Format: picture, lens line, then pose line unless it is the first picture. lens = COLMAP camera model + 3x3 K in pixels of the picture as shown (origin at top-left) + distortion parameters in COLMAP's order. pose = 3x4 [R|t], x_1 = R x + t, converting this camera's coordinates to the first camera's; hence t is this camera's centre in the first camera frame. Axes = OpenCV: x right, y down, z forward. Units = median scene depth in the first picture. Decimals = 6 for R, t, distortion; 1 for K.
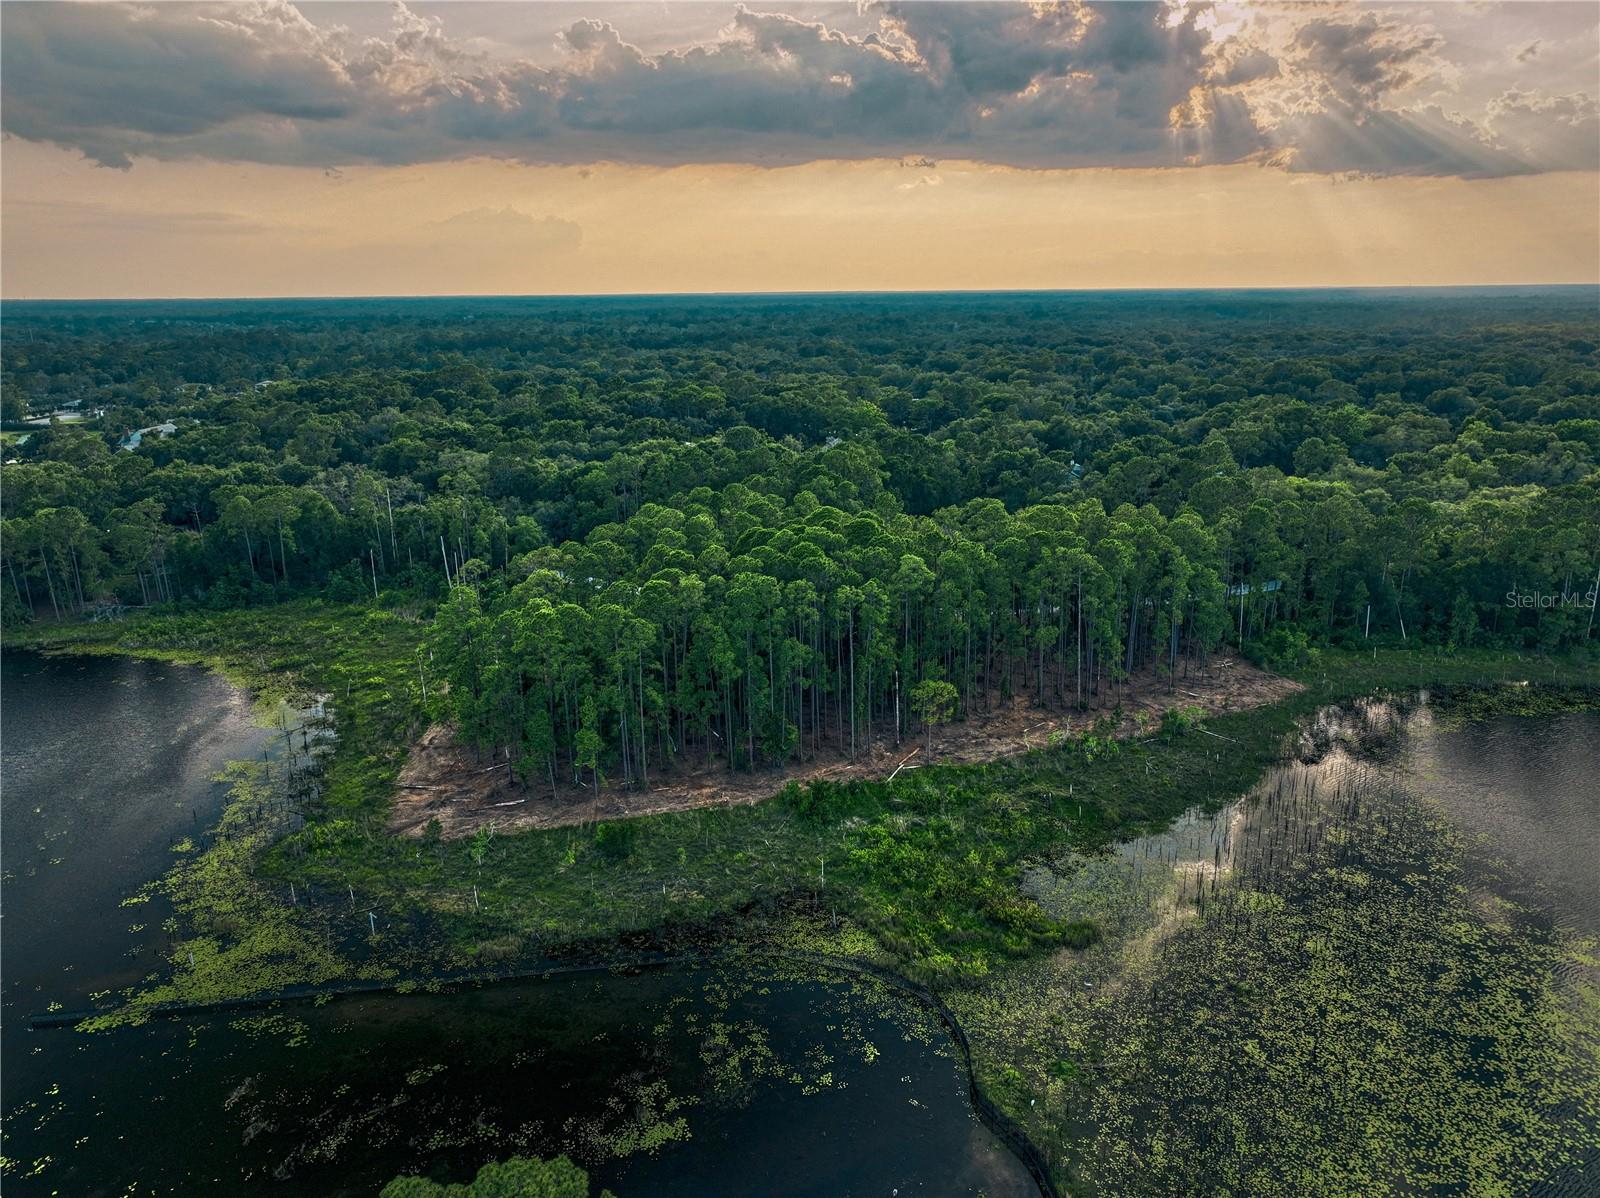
lens RADIAL K [[1124.7, 0, 808.0], [0, 1124.7, 599.3], [0, 0, 1]] dist [-0.003684, 0.023412]
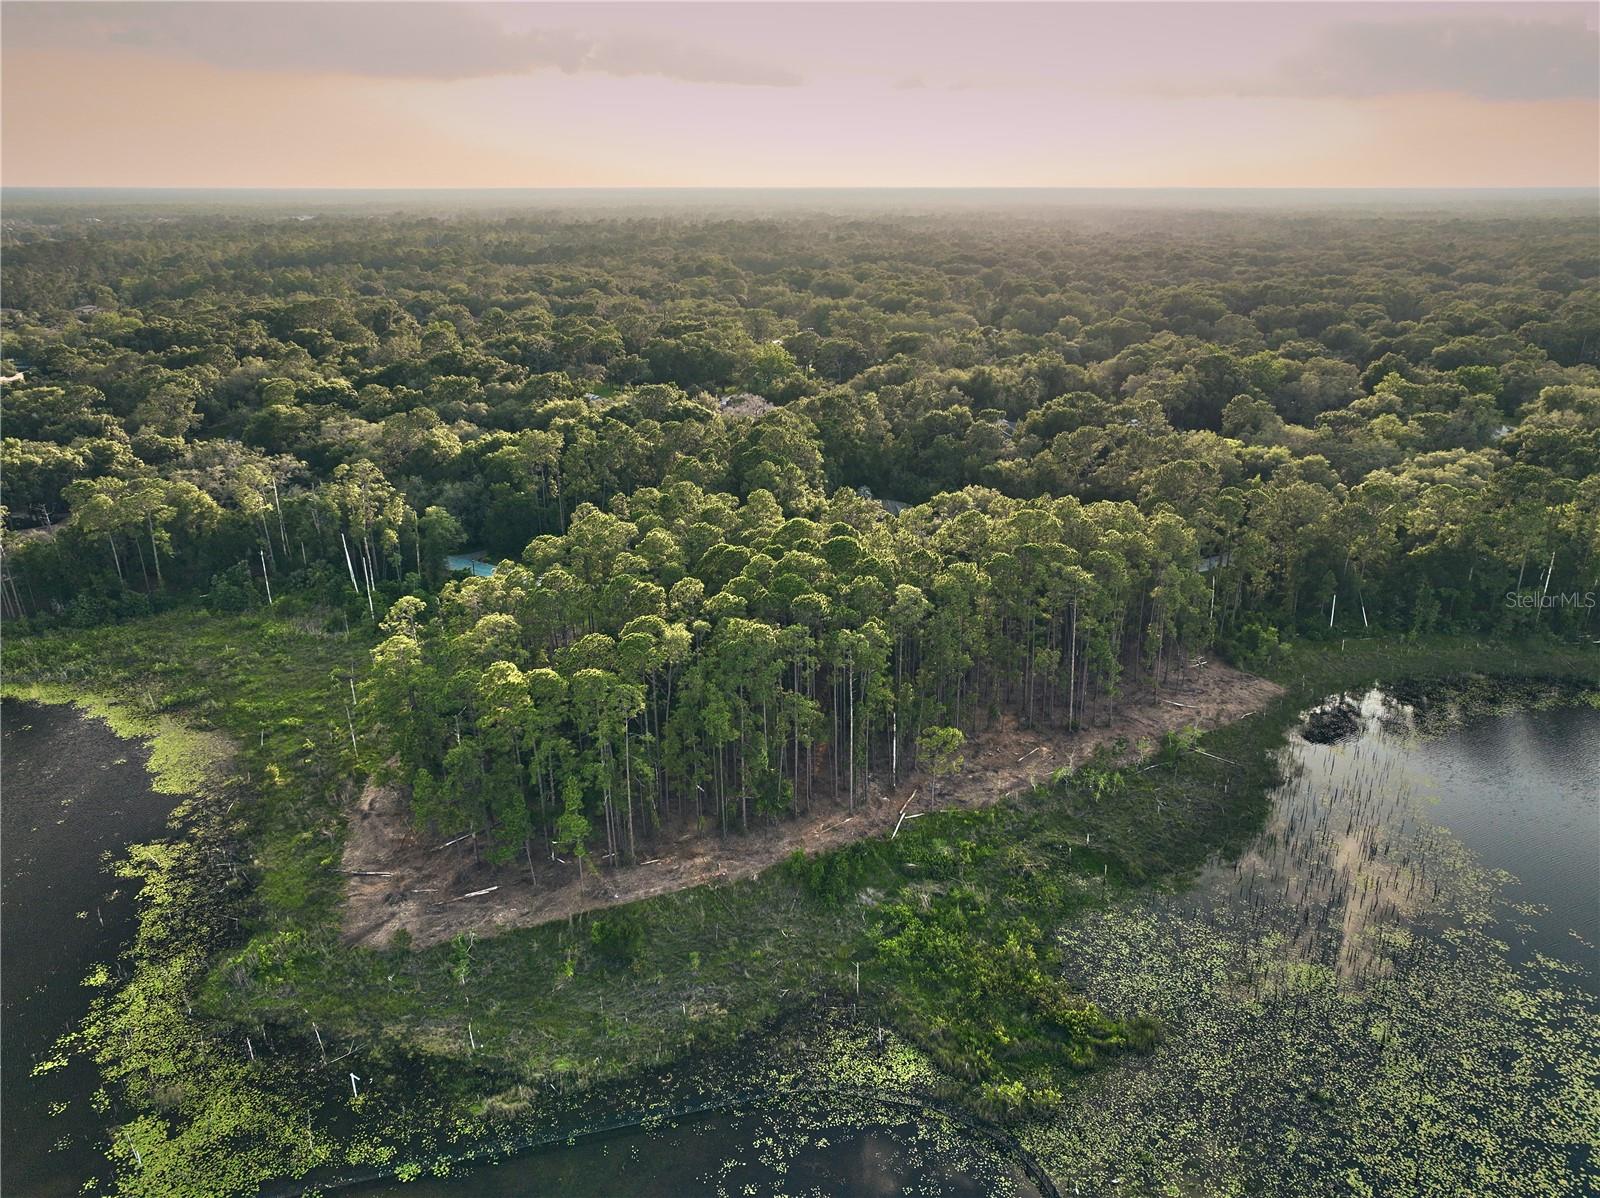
lens RADIAL K [[1124.7, 0, 808.0], [0, 1124.7, 593.9], [0, 0, 1]] dist [-0.003684, 0.023412]
pose [[0.992807, -0.032399, 0.115260, -0.101975], [0.023106, 0.996441, 0.081068, -0.118381], [-0.117477, -0.077822, 0.990022, 0.105305]]
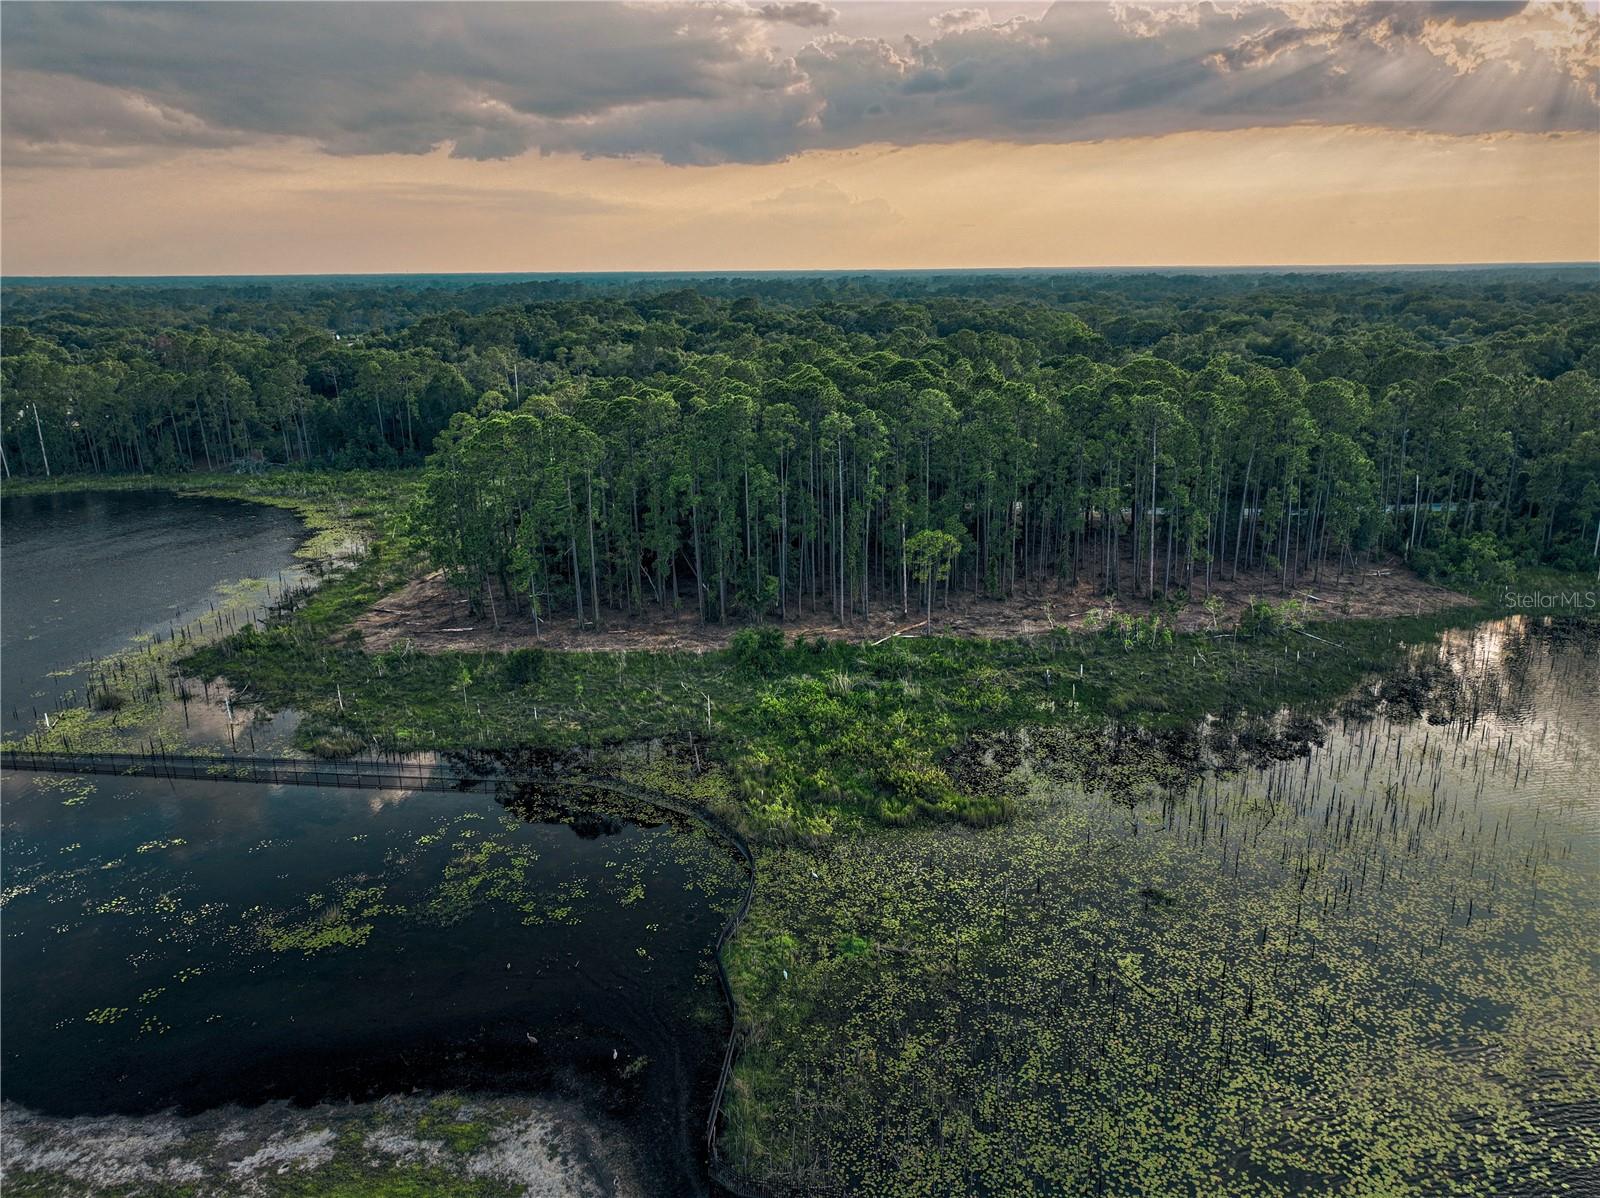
lens RADIAL K [[1124.7, 0, 807.4], [0, 1124.7, 599.1], [0, 0, 1]] dist [-0.003684, 0.023412]
pose [[0.965597, 0.074422, -0.249164, 0.239584], [-0.069641, 0.997180, 0.027961, 0.108465], [0.250543, -0.009647, 0.968057, 0.172499]]
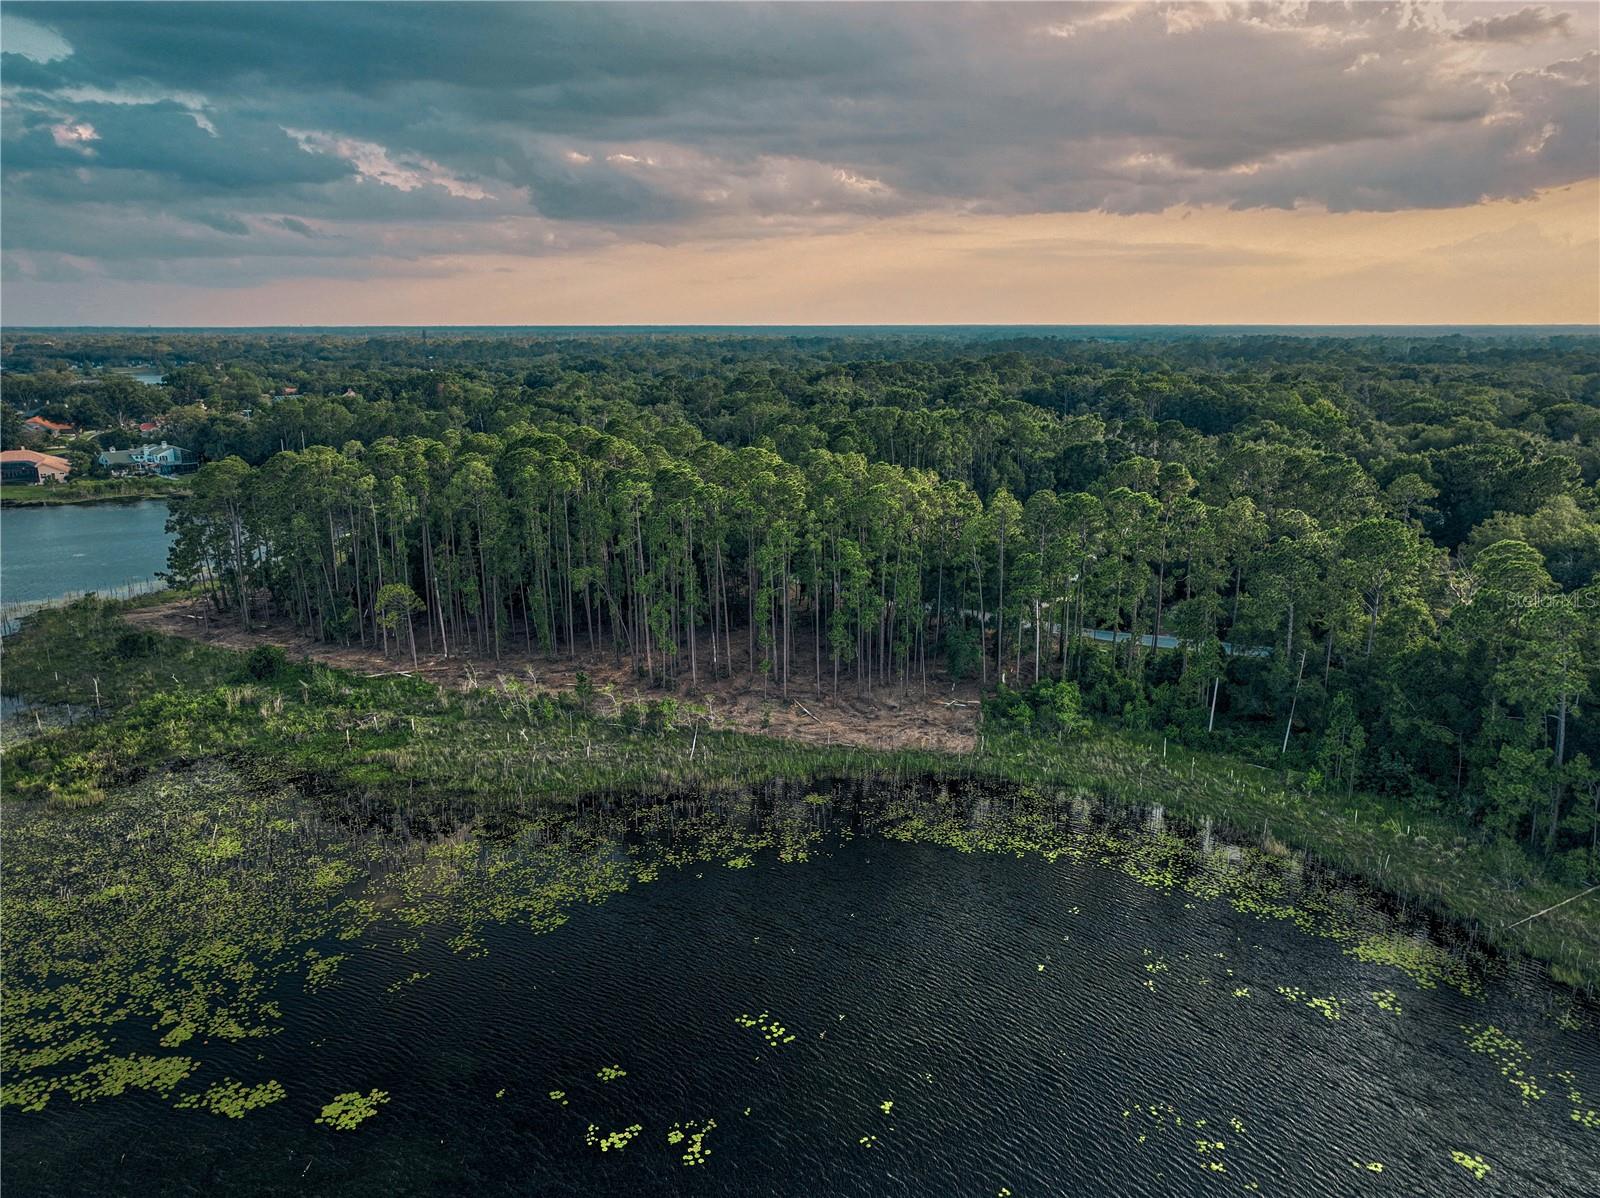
lens RADIAL K [[1124.7, 0, 811.4], [0, 1124.7, 592.7], [0, 0, 1]] dist [-0.003684, 0.023412]
pose [[0.701220, 0.174770, -0.691192, 1.038212], [-0.194902, 0.979550, 0.049953, -0.036900], [0.685787, 0.099687, 0.720943, 0.564129]]
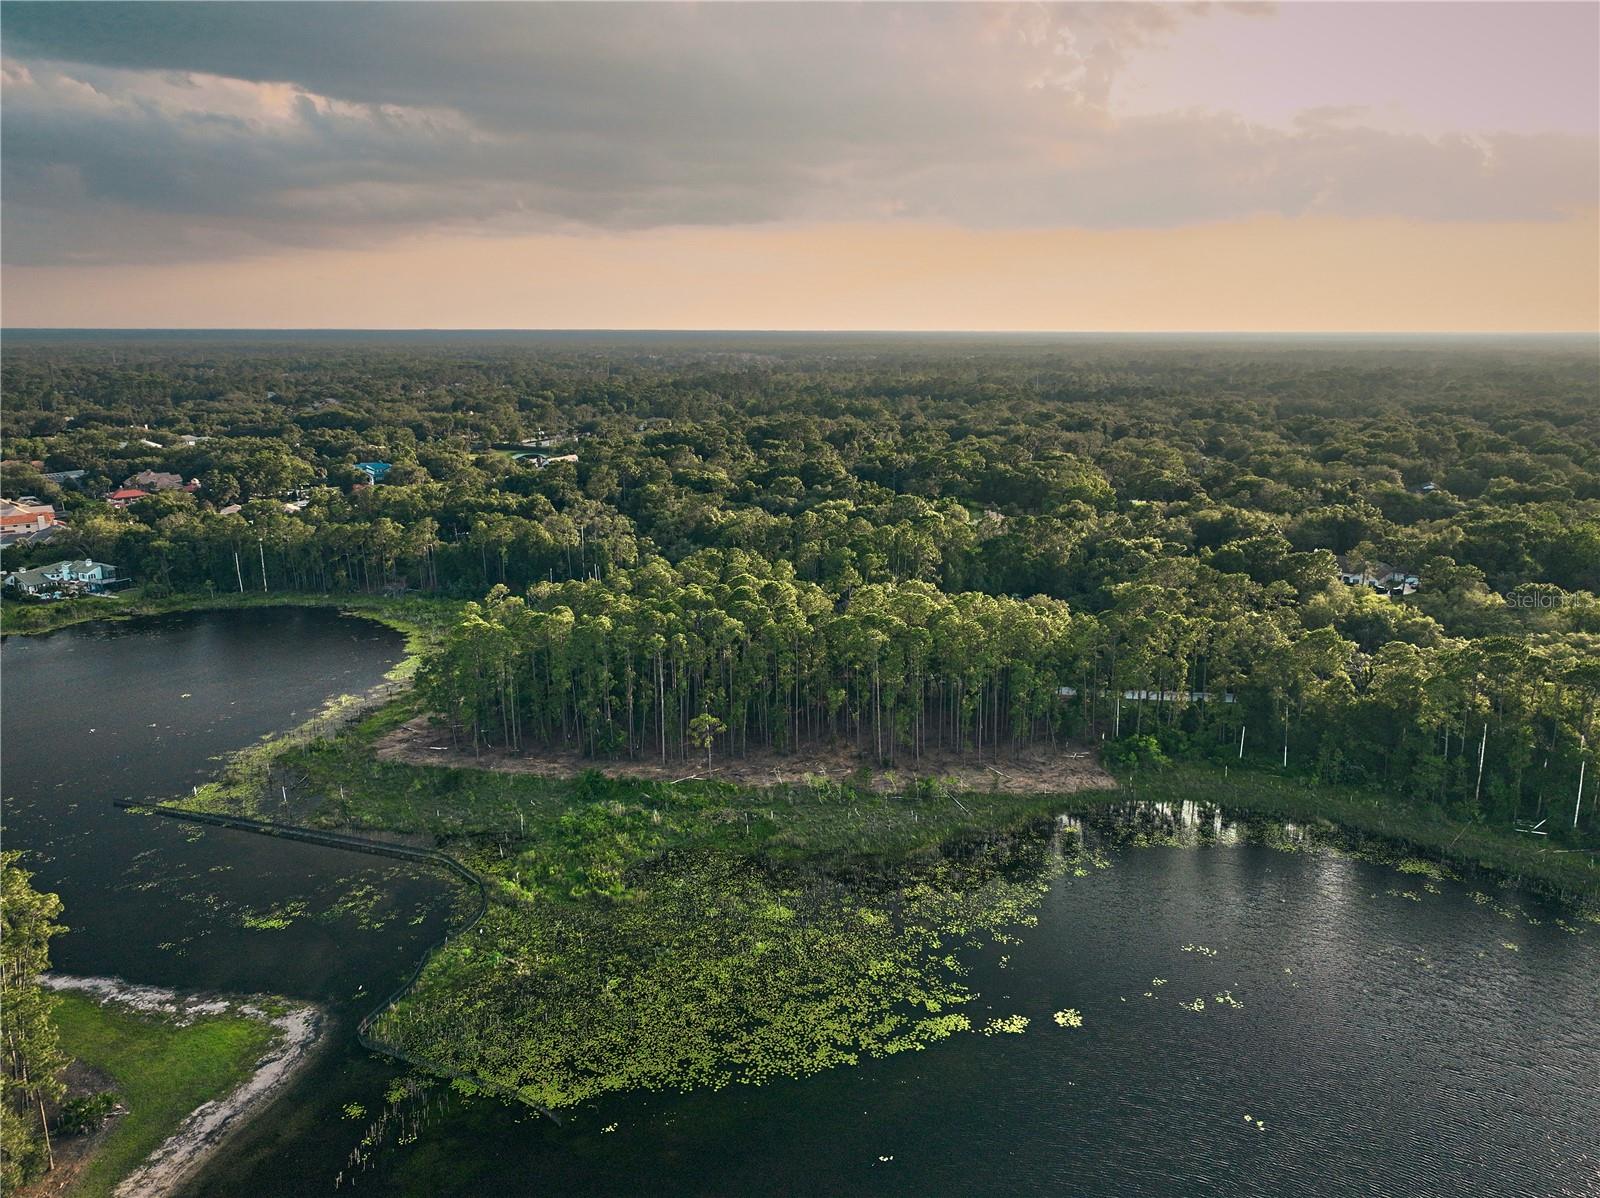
lens RADIAL K [[1124.7, 0, 808.5], [0, 1124.7, 599.1], [0, 0, 1]] dist [-0.003684, 0.023412]
pose [[0.892133, 0.118394, -0.435983, 0.793596], [-0.130834, 0.991403, 0.001504, -0.081339], [0.432413, 0.055700, 0.899954, -0.144468]]
